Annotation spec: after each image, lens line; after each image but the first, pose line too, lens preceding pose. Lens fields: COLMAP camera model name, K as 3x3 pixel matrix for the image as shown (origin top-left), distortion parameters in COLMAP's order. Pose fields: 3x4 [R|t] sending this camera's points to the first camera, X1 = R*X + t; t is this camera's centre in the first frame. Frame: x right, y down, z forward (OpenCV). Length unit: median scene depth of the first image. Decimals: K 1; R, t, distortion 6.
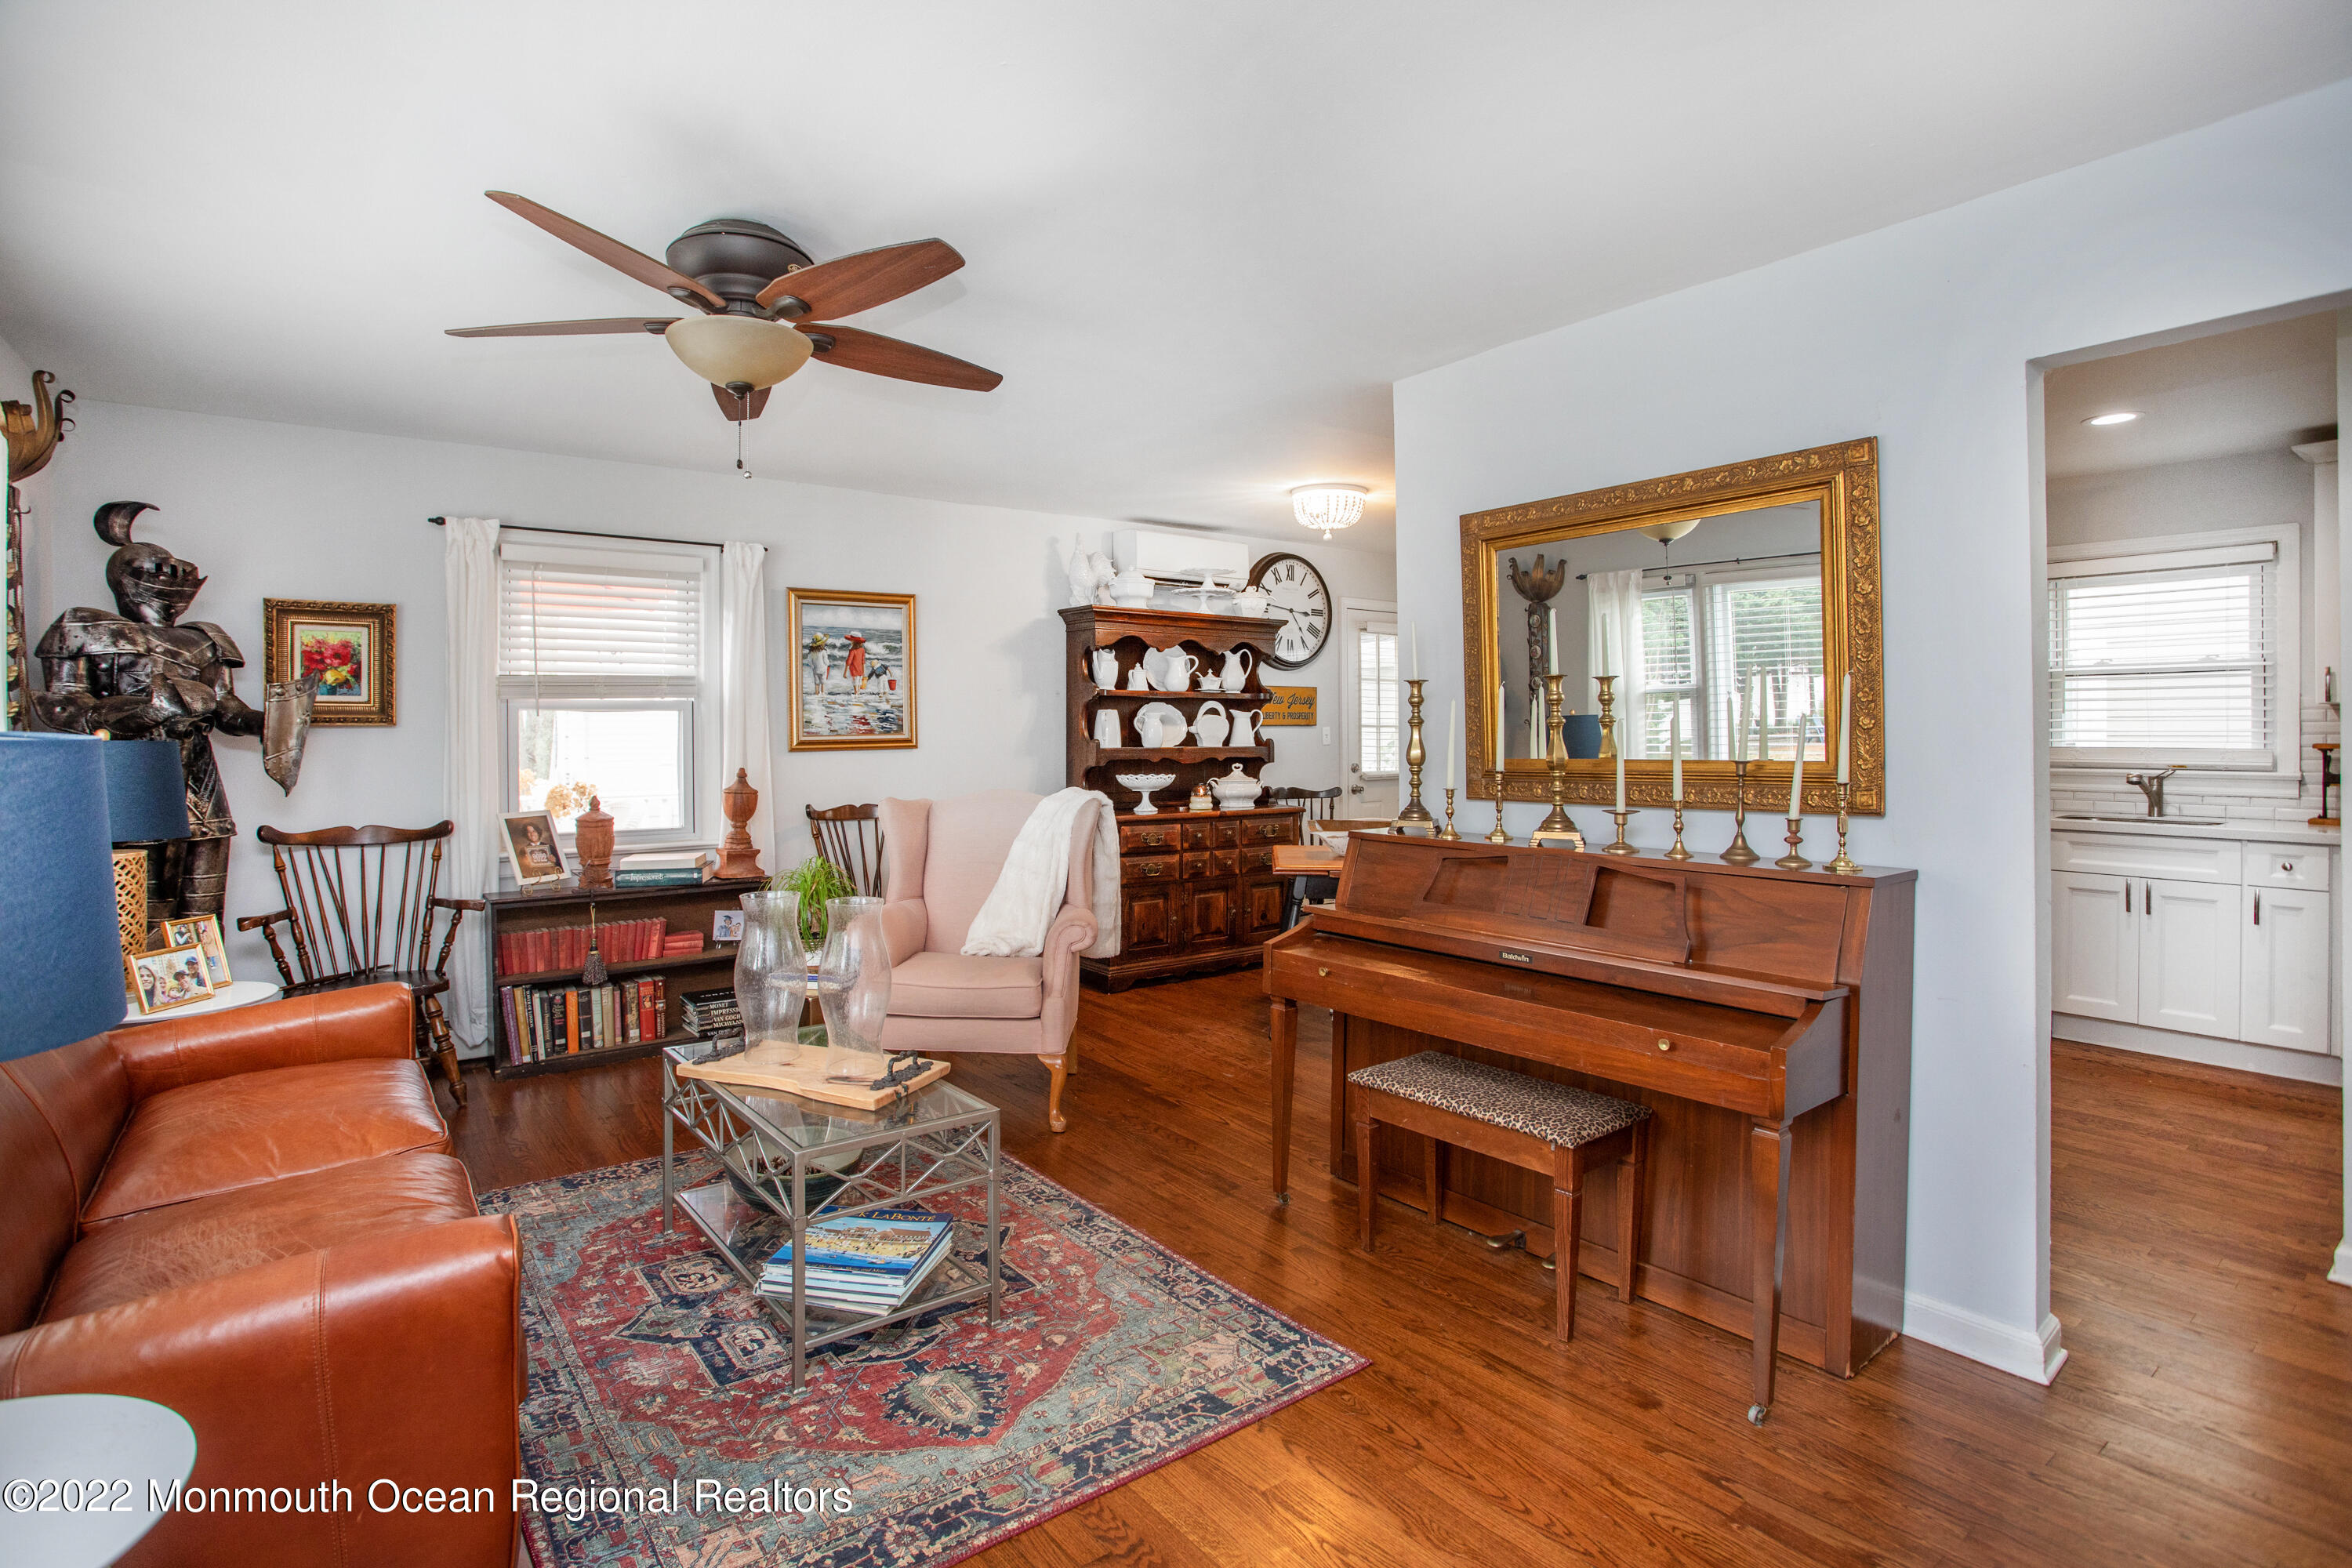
lens RADIAL K [[1165.2, 0, 1160.5], [0, 1165.2, 726.8], [0, 0, 1]] dist [-0.054235, 0.018129]
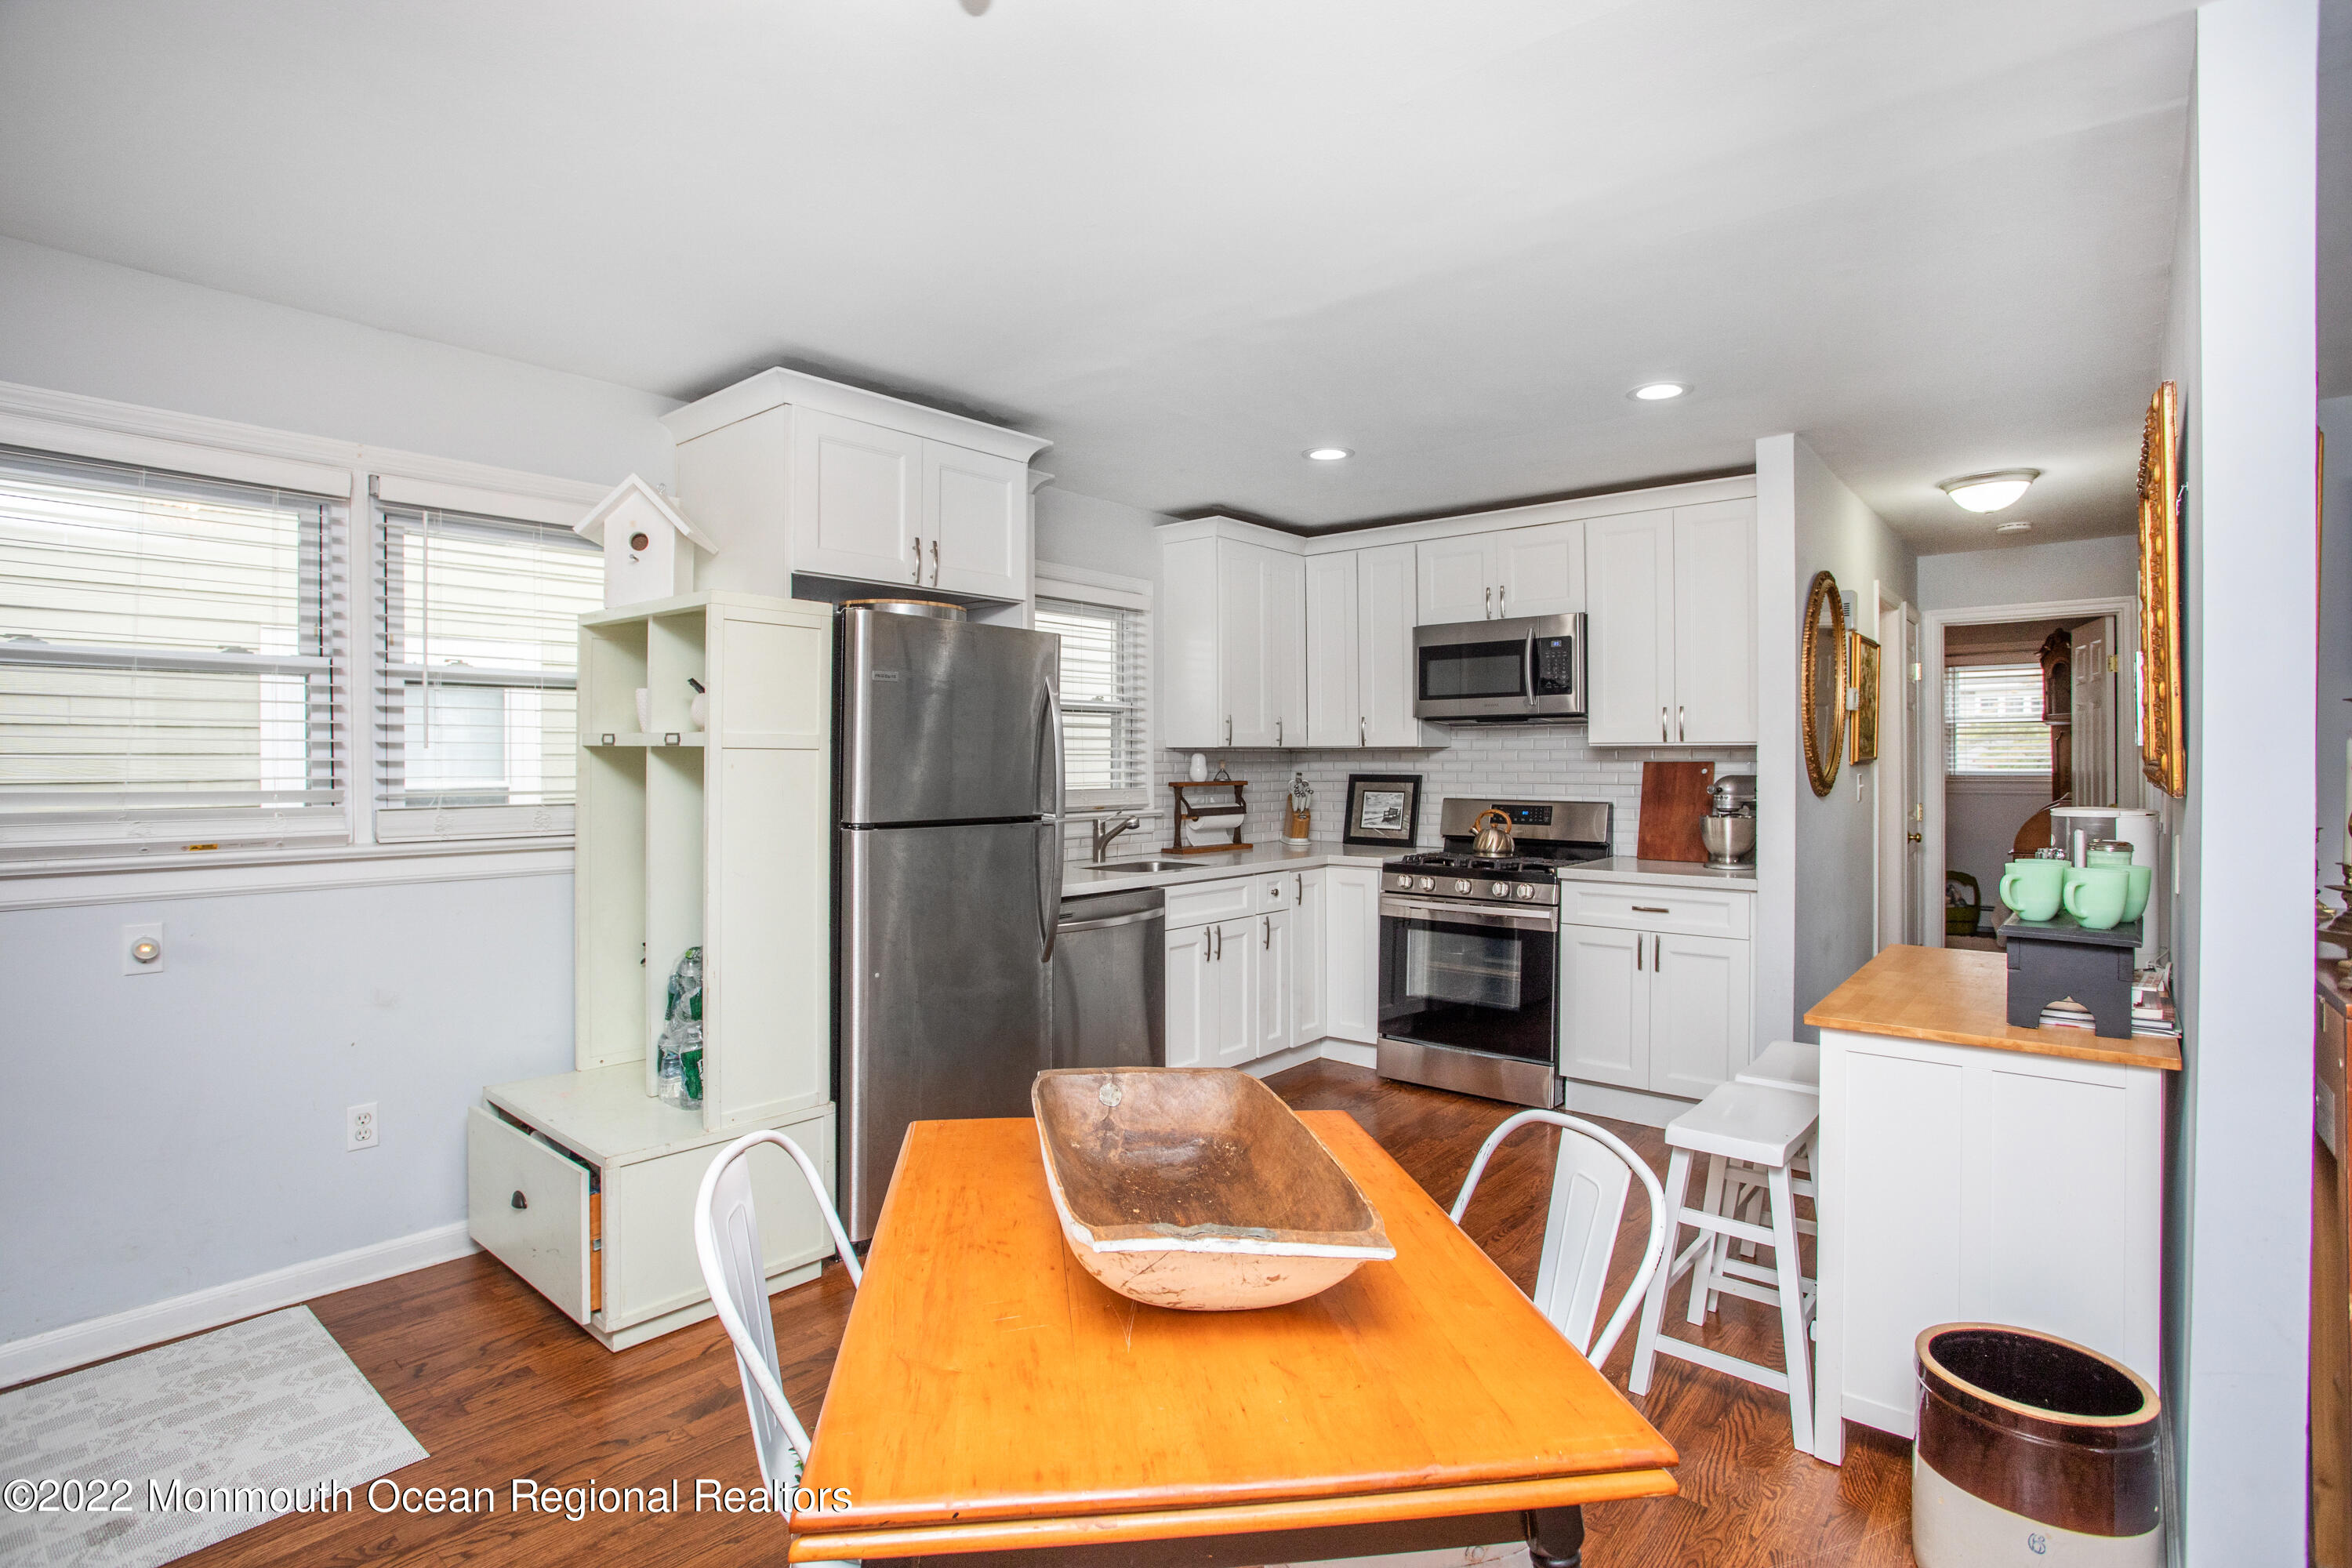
lens RADIAL K [[1165.2, 0, 1176.3], [0, 1165.2, 761.0], [0, 0, 1]] dist [-0.054235, 0.018129]
pose [[-0.216335, 0.000134, 0.976319, -0.101807], [0.000426, 1.000000, -0.000042, -0.005741], [-0.976319, 0.000407, -0.216335, 1.211841]]
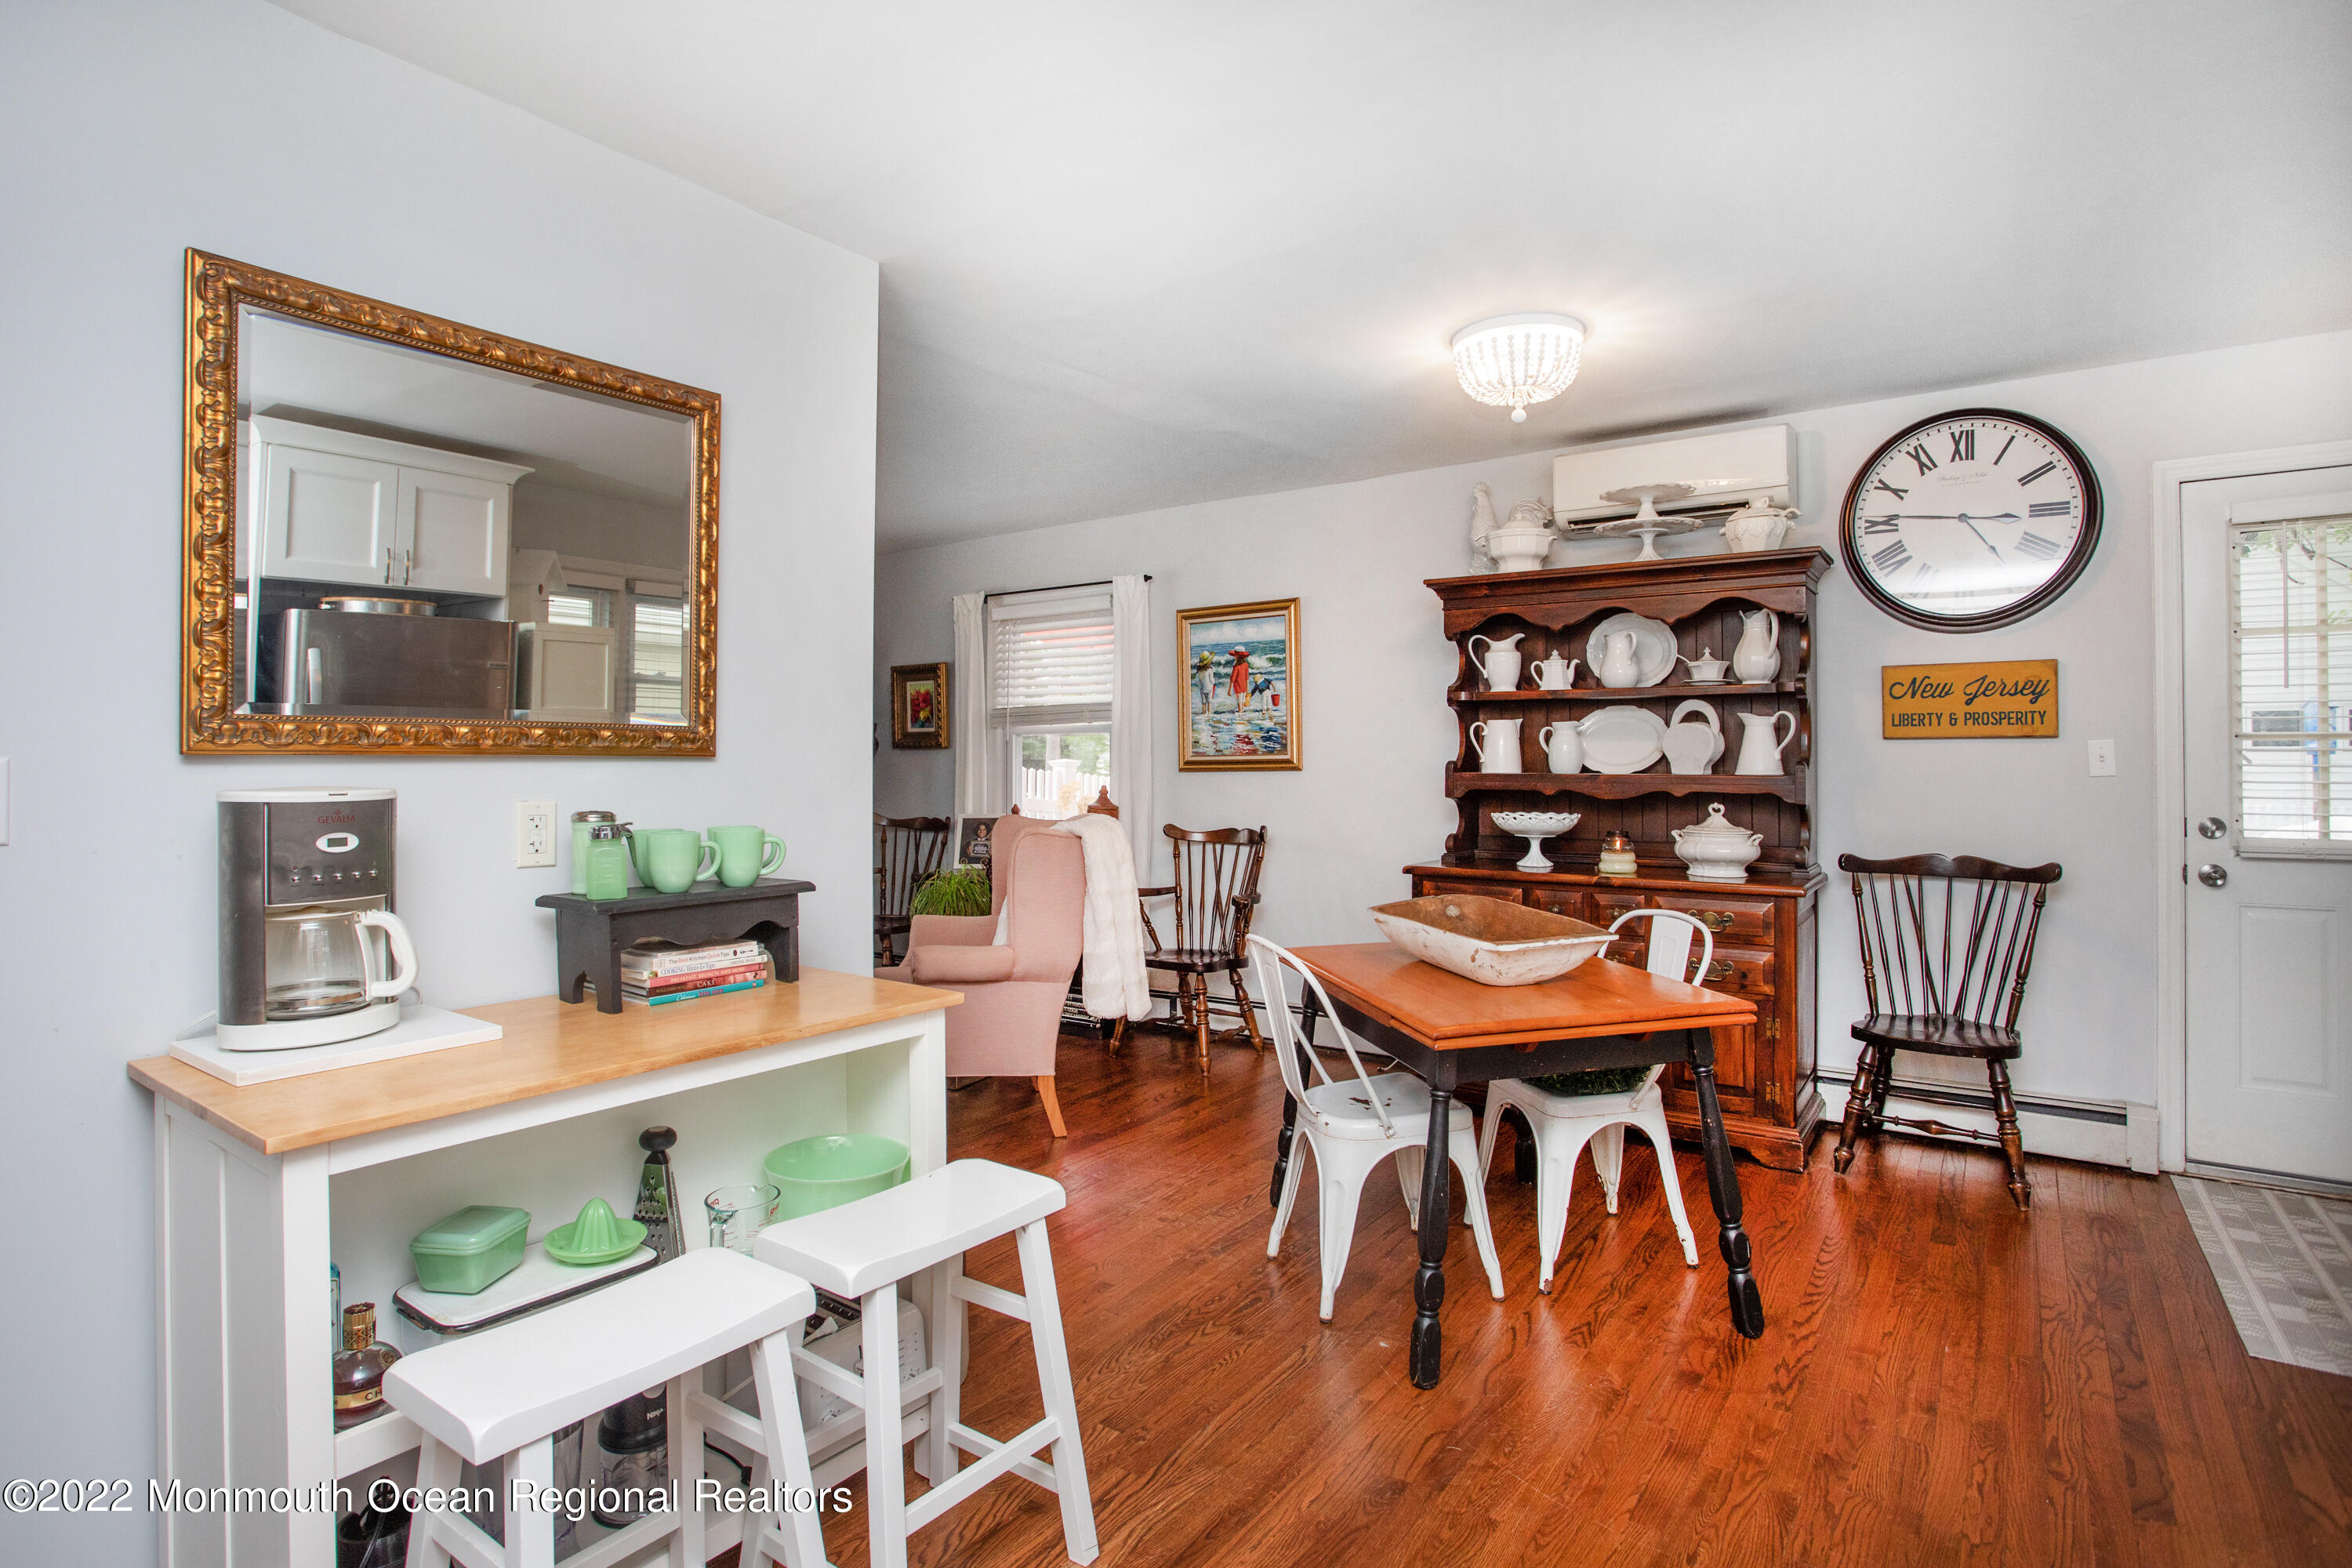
lens RADIAL K [[1165.2, 0, 1177.9], [0, 1165.2, 766.6], [0, 0, 1]] dist [-0.054235, 0.018129]
pose [[0.309639, 0.003499, -0.950848, 0.754716], [-0.000839, 0.999994, 0.003406, 0.015913], [0.950854, -0.000257, 0.309640, 0.787091]]
